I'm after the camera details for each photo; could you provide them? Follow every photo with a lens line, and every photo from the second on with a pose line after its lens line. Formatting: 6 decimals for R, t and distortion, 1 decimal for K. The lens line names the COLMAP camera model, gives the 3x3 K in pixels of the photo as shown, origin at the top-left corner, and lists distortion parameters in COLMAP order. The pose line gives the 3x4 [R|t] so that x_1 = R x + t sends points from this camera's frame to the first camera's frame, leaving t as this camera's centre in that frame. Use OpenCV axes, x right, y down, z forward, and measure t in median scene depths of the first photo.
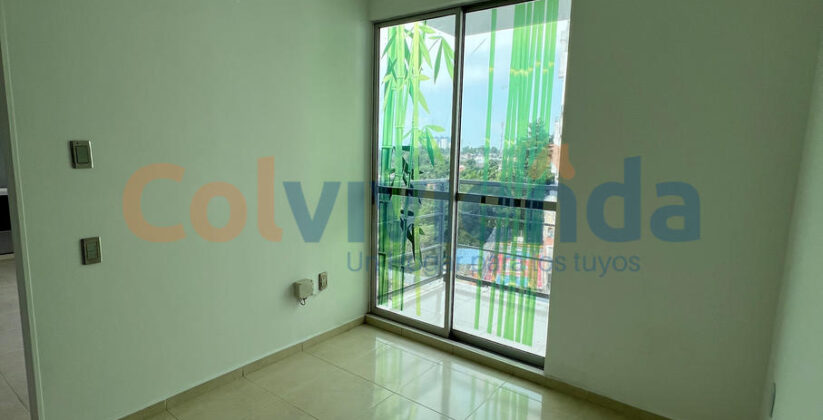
lens RADIAL K [[439.3, 0, 406.9], [0, 439.3, 213.4], [0, 0, 1]] dist [-0.003306, 0.001108]
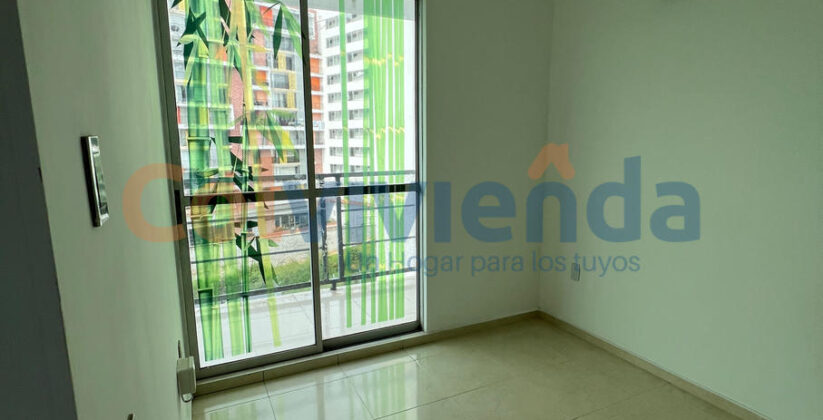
lens RADIAL K [[439.3, 0, 407.5], [0, 439.3, 208.9], [0, 0, 1]] dist [-0.003306, 0.001108]
pose [[0.448137, -0.168516, 0.877938, -0.555631], [0.146548, 0.982635, 0.113808, -0.075942], [-0.881871, 0.077659, 0.465051, 0.409017]]
